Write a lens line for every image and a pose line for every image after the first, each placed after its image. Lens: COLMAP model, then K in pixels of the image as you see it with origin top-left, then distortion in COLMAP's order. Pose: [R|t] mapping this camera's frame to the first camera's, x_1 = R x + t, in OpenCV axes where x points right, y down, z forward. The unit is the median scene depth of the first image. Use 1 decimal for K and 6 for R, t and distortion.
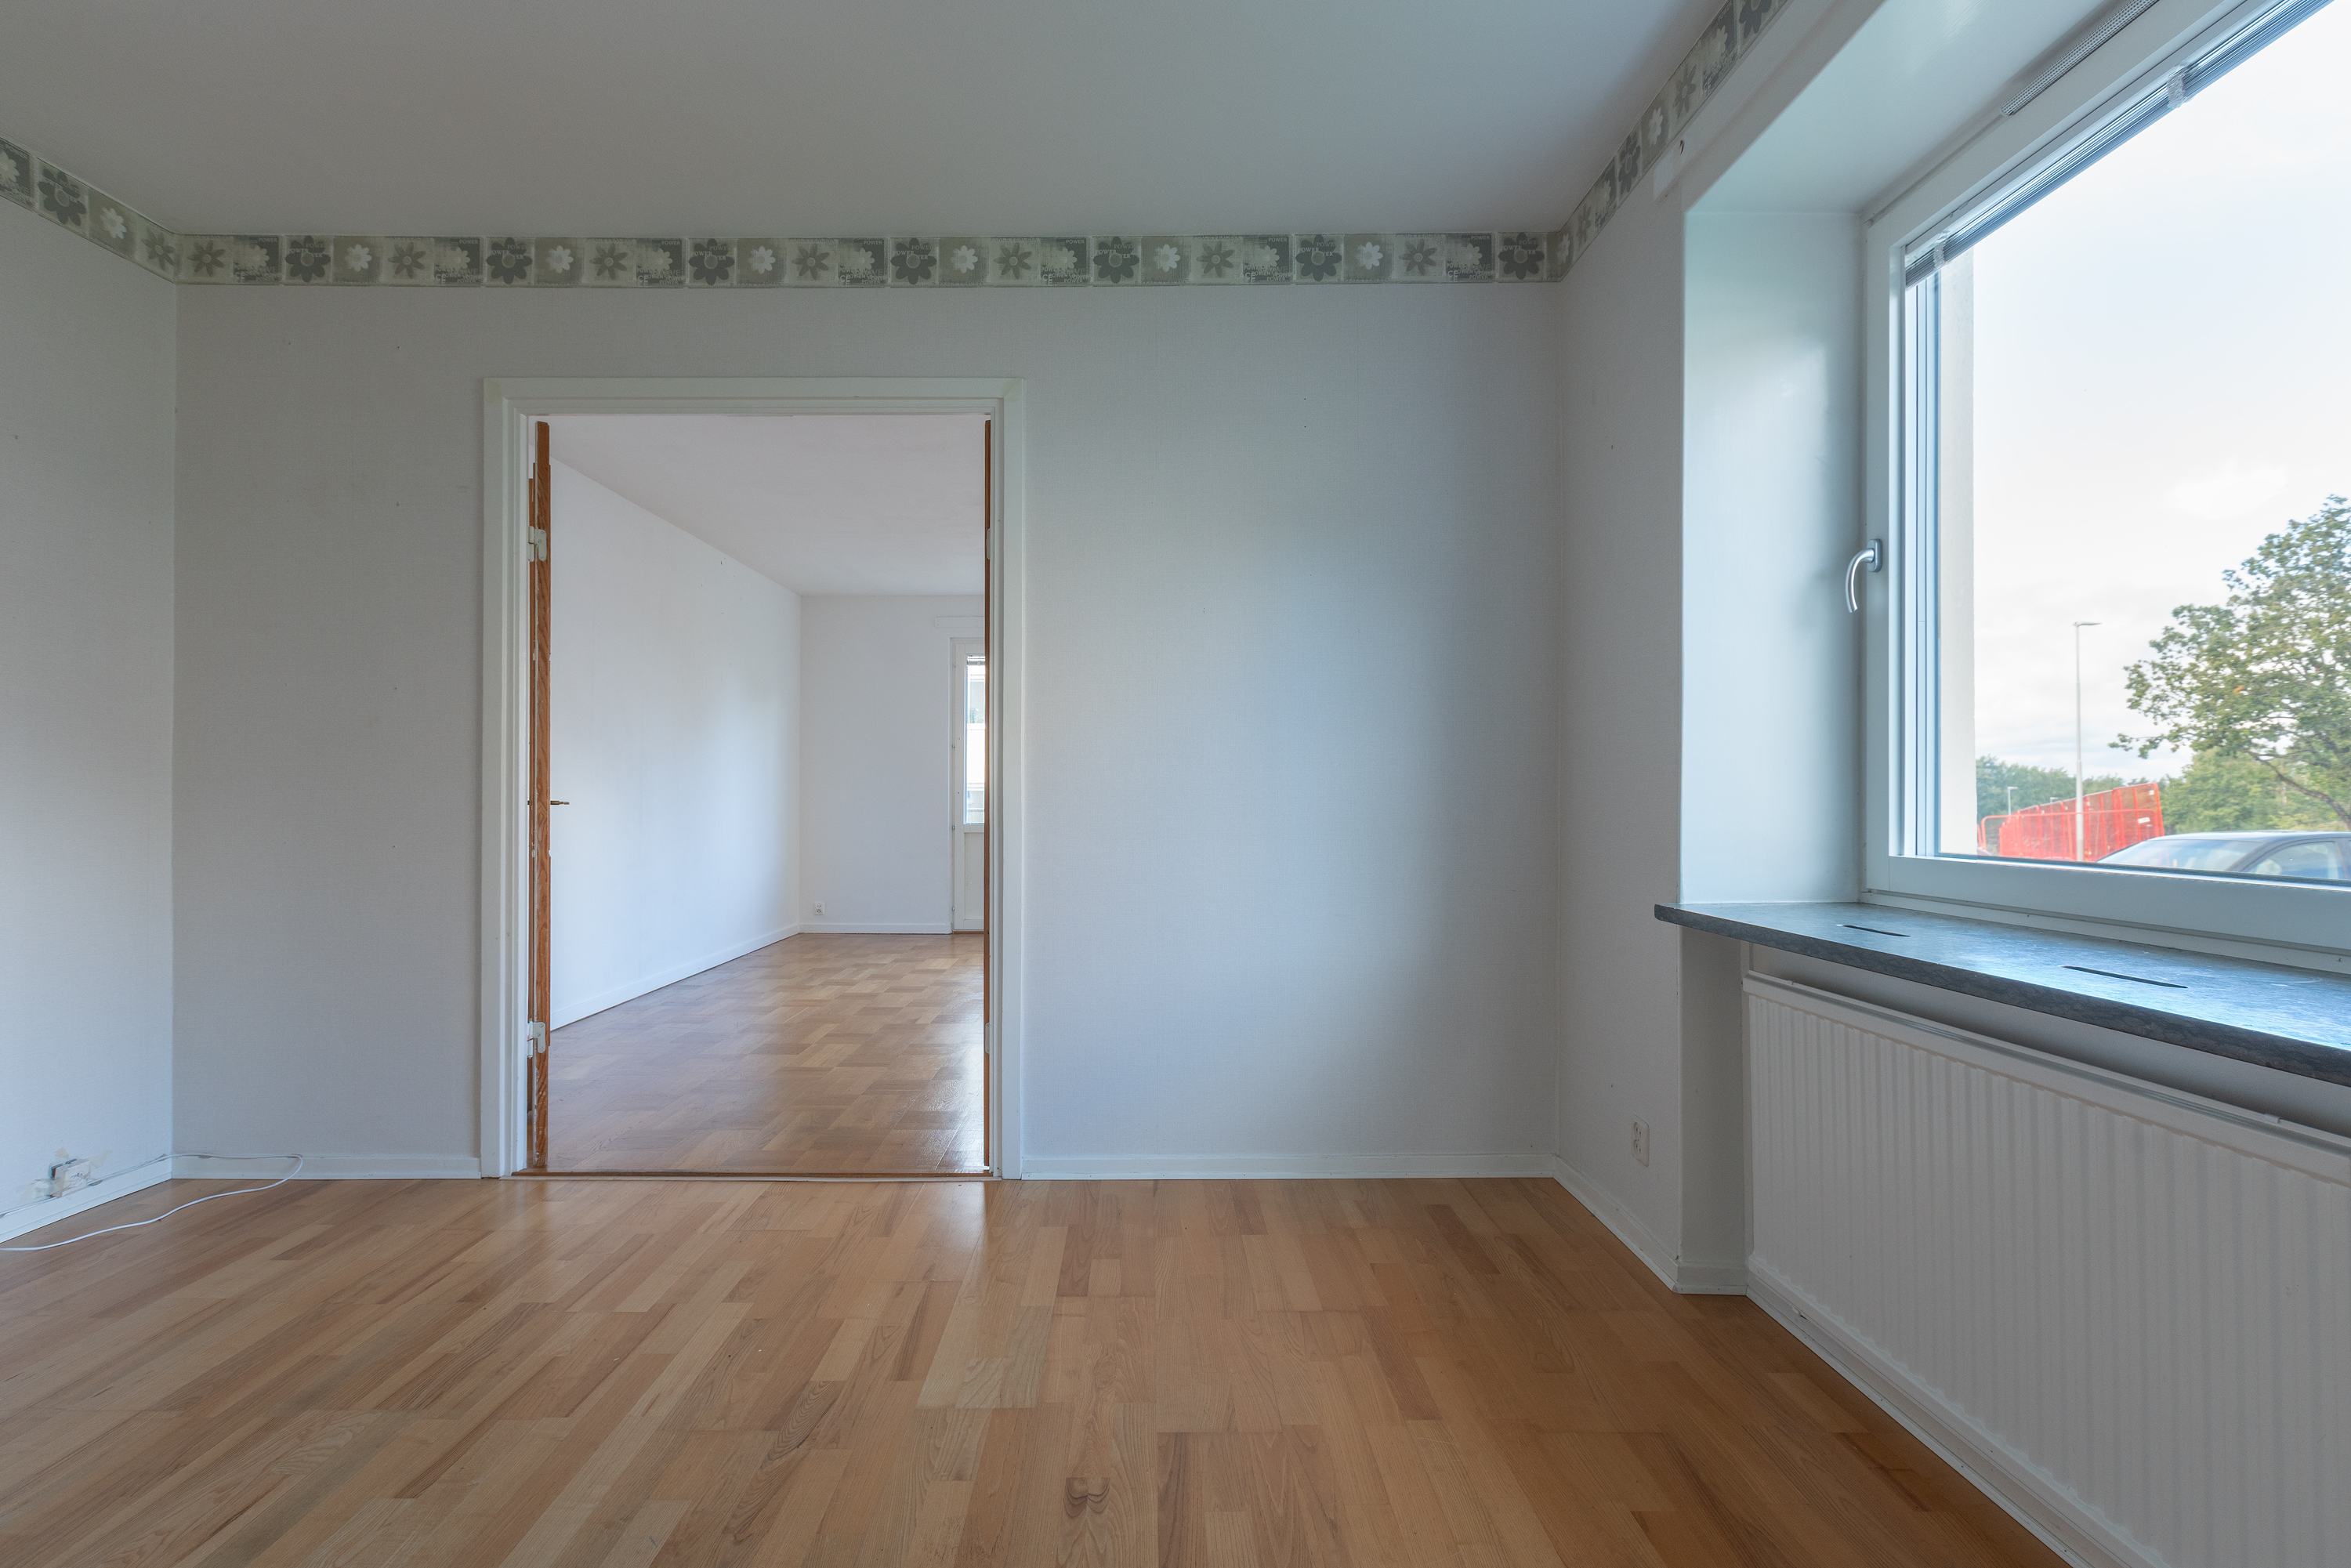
lens RADIAL K [[1138.4, 0, 1162.1], [0, 1138.4, 799.6], [0, 0, 1]] dist [-0.001958, -0.000323]
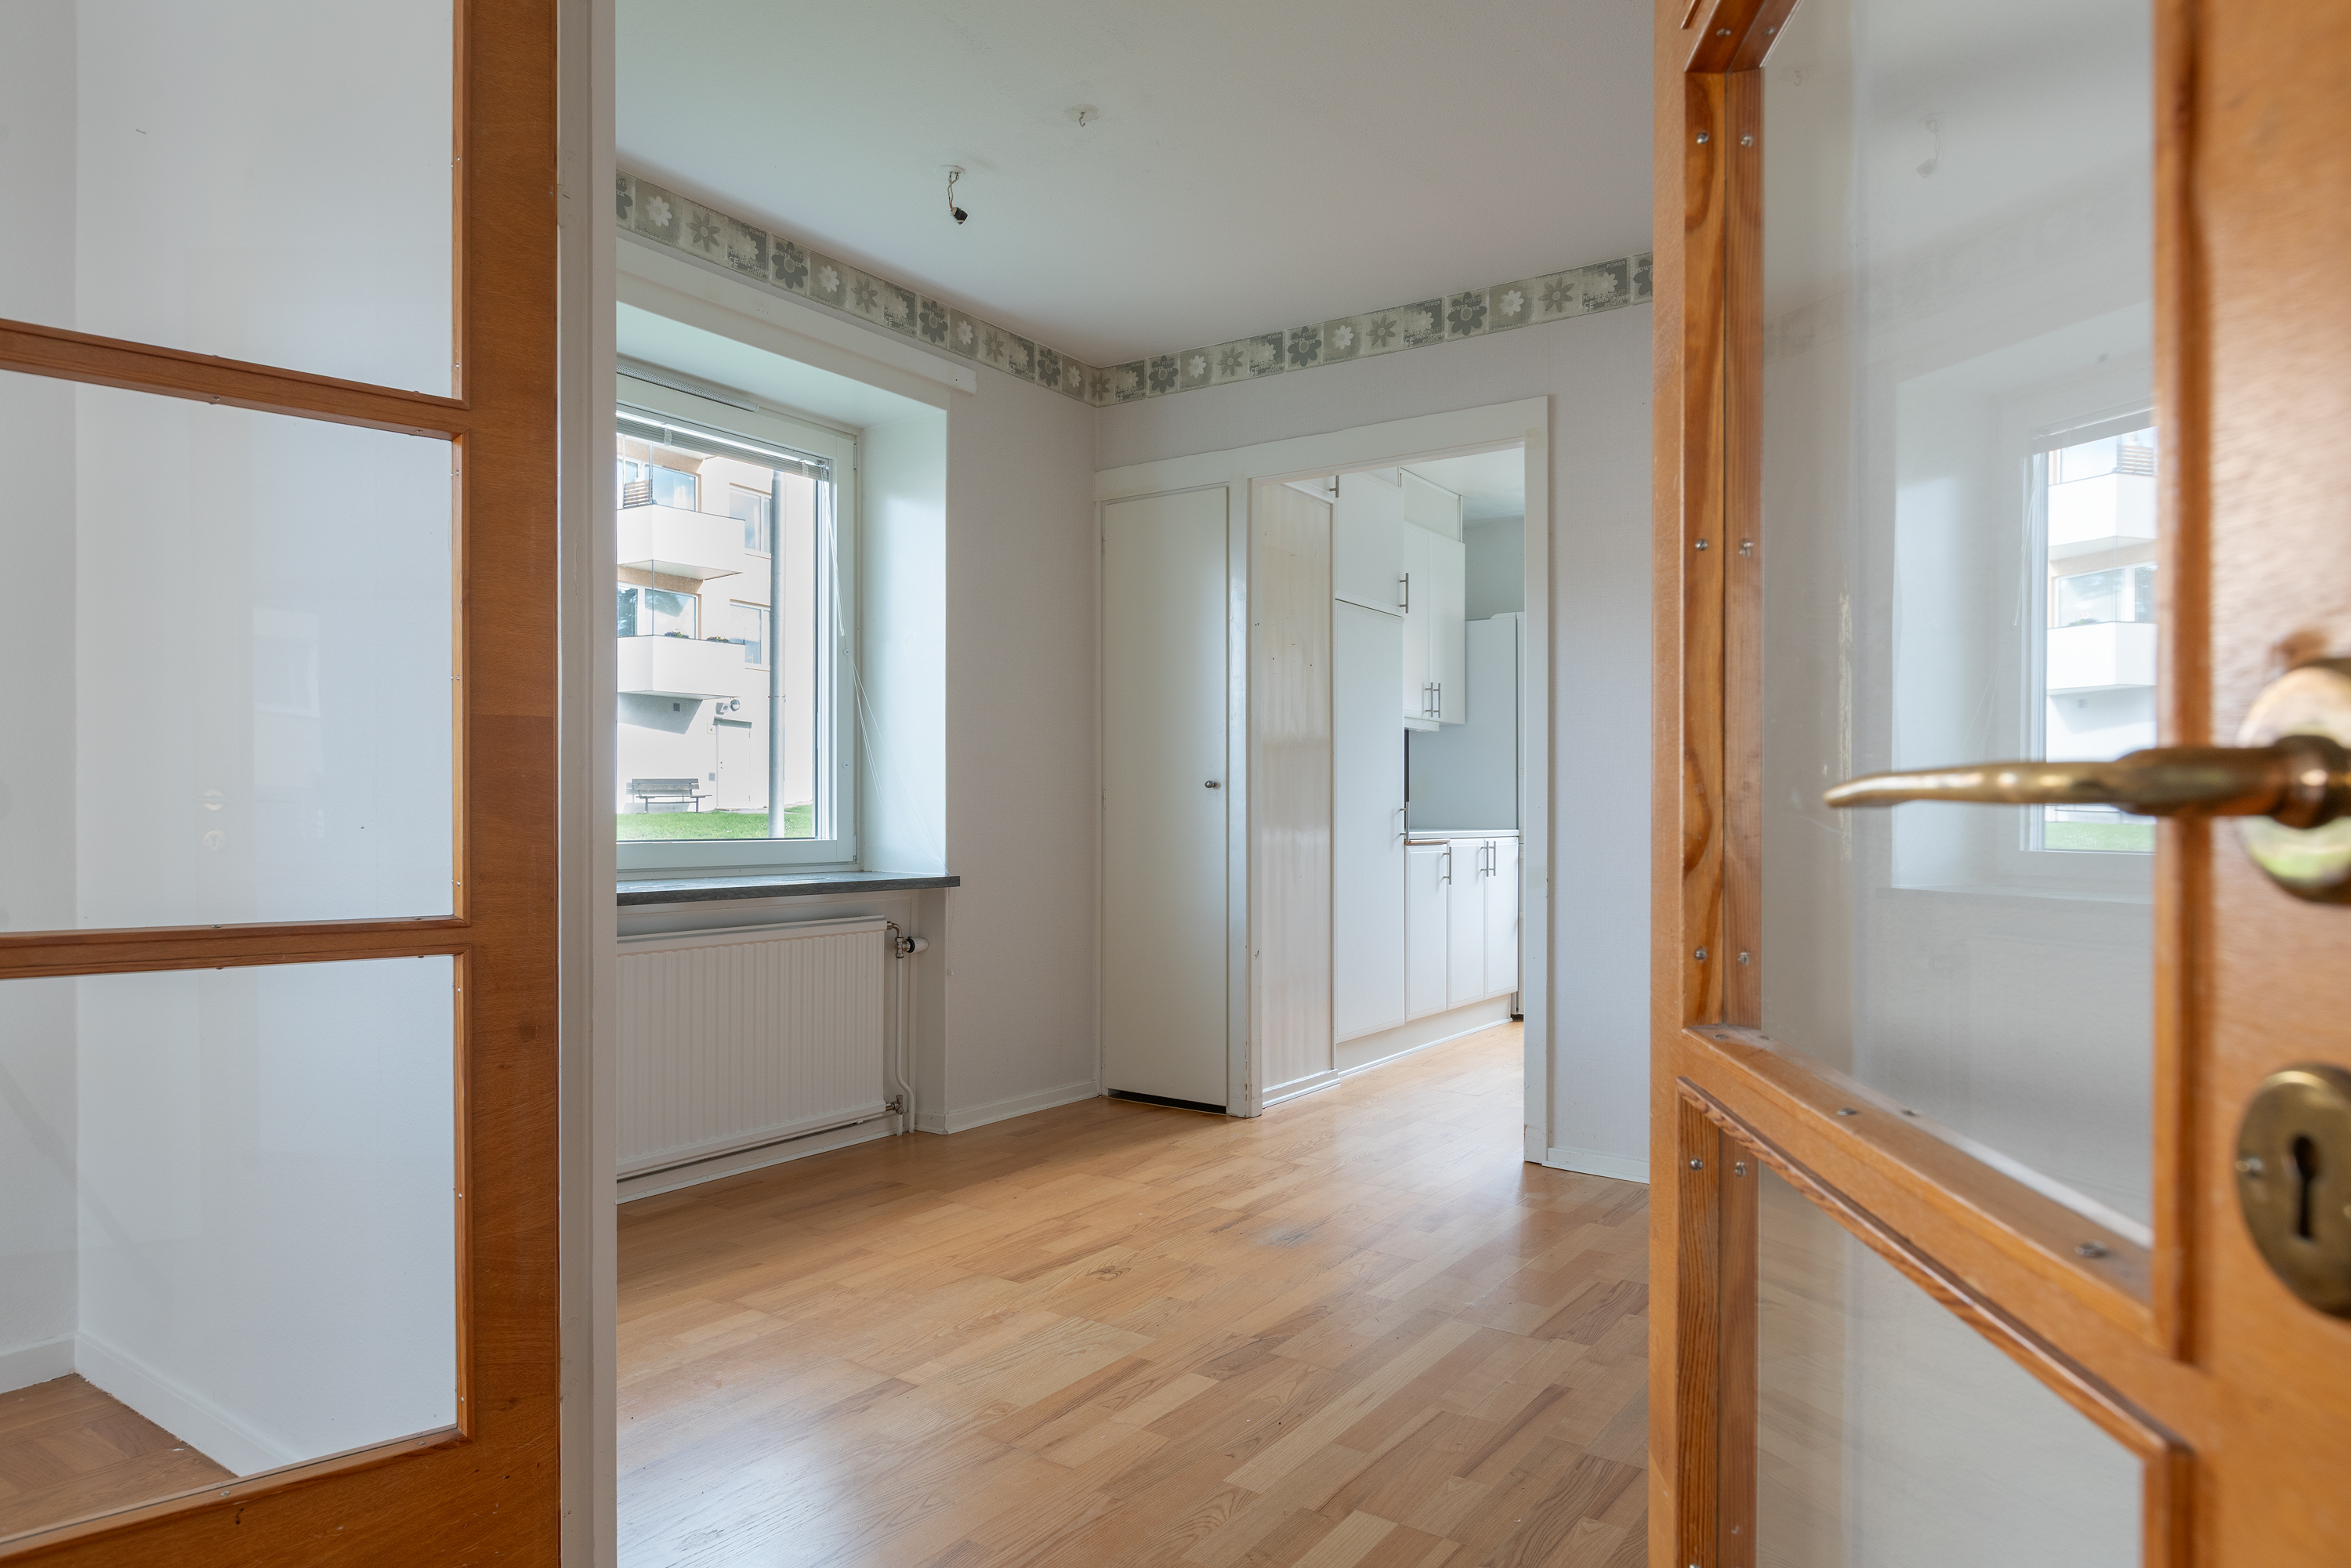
lens RADIAL K [[1406.1, 0, 1171.7], [0, 1406.1, 815.8], [0, 0, 1]] dist [0.004021, 0.000556]
pose [[-0.816694, -0.003564, 0.577060, -0.934457], [-0.003511, 0.999993, 0.001208, 0.013021], [-0.577060, -0.001039, -0.816701, 1.927673]]
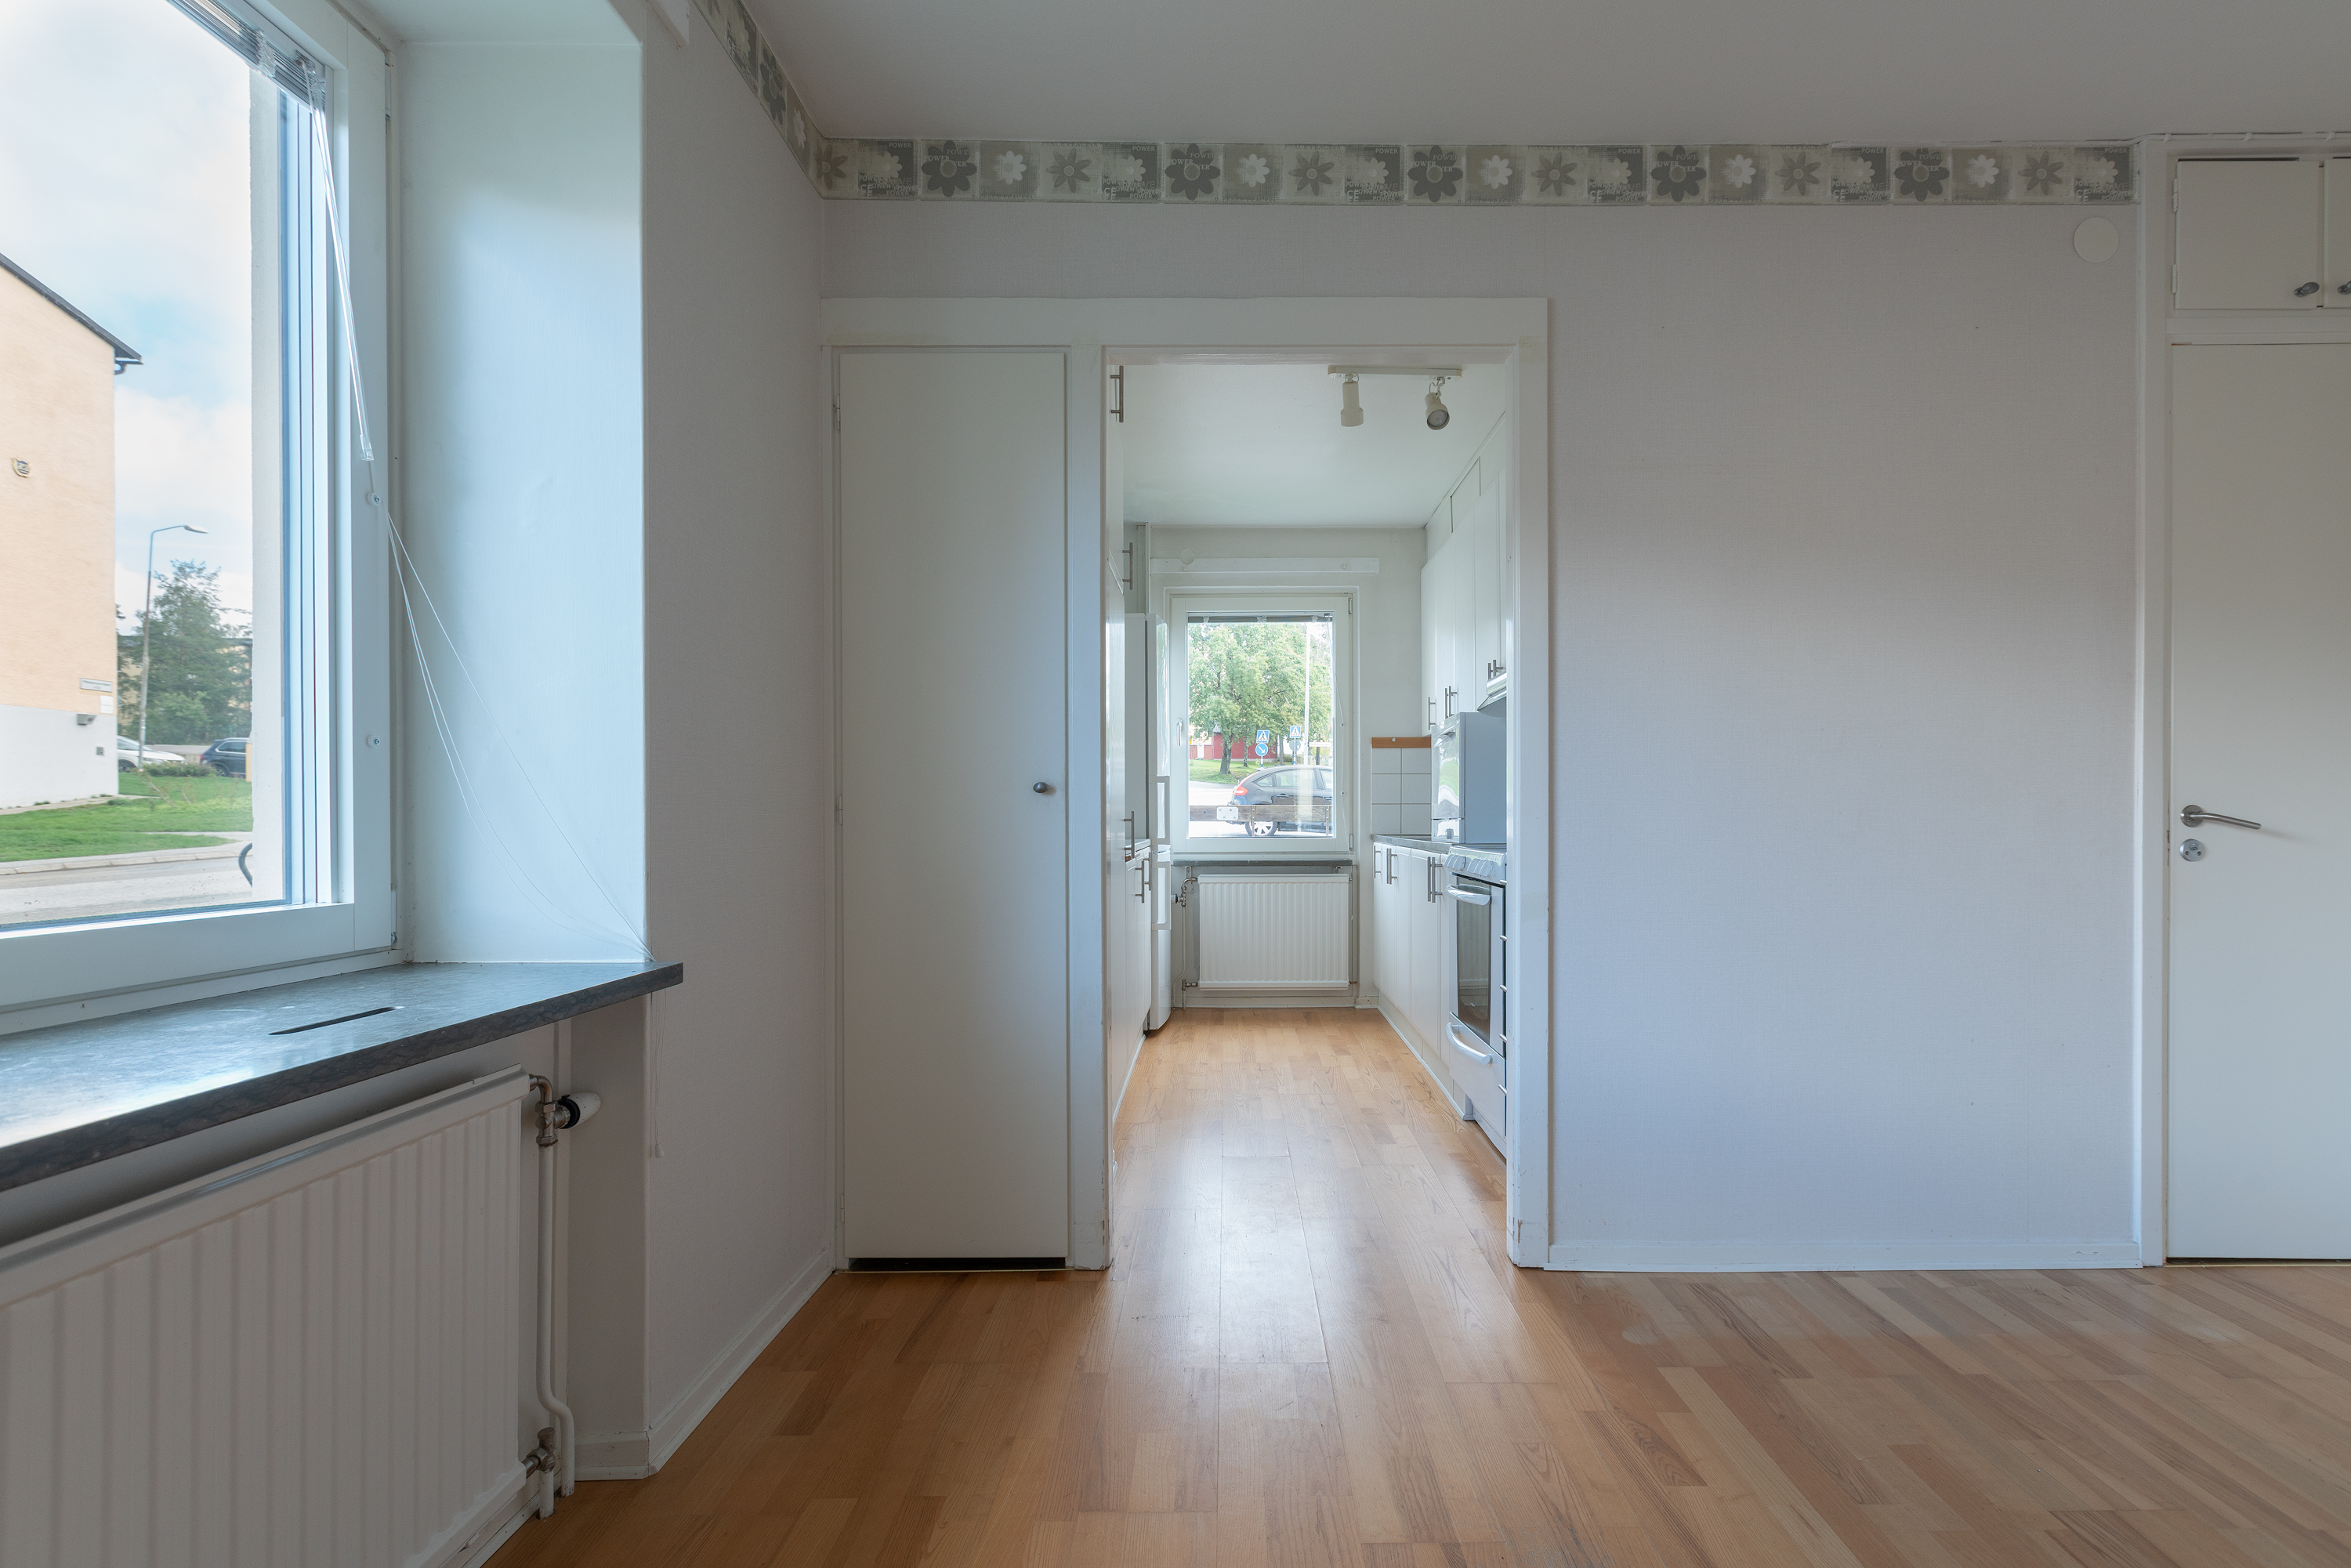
lens RADIAL K [[1097.3, 0, 1255.1], [0, 1097.3, 813.1], [0, 0, 1]] dist [0.004114, -0.000020]
pose [[-0.999981, 0.006056, 0.001261, 0.058727], [0.006056, 0.999982, 0.000050, -0.004593], [-0.001261, 0.000058, -0.999999, 1.262500]]
